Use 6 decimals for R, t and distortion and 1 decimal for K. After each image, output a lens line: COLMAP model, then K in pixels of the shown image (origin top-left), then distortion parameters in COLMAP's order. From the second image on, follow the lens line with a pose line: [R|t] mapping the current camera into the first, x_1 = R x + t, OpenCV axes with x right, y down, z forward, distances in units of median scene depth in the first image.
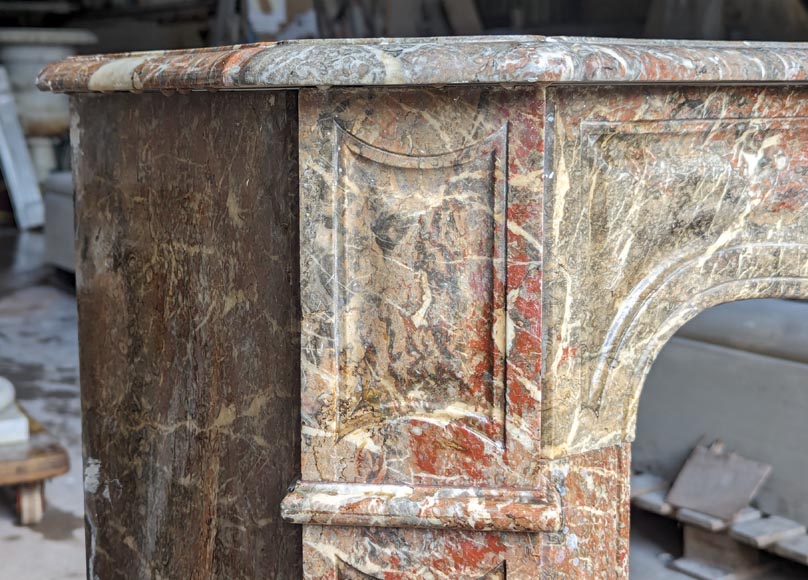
lens RADIAL K [[1454.8, 0, 404.0], [0, 1454.8, 290.0], [0, 0, 1]] dist [0.132370, -0.097610]
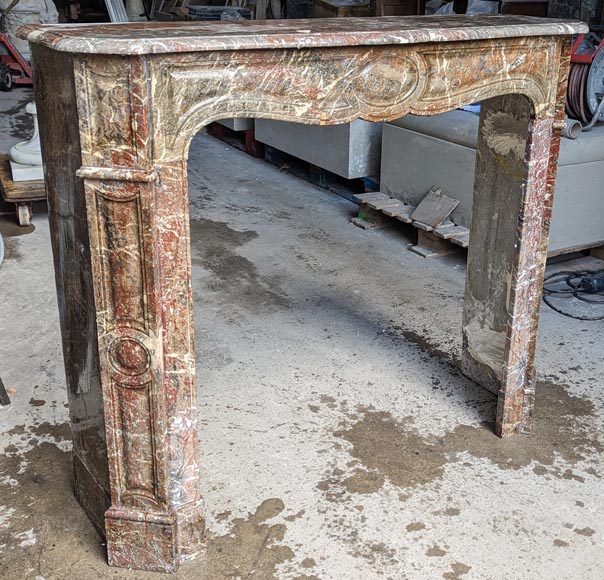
lens RADIAL K [[810.7, 0, 302.0], [0, 810.7, 290.0], [0, 0, 1]] dist [0.089757, 0.040105]
pose [[0.999039, 0.035473, -0.025738, 0.529838], [-0.028836, 0.974284, 0.223471, -0.035343], [0.033004, -0.222514, 0.974371, -0.996217]]
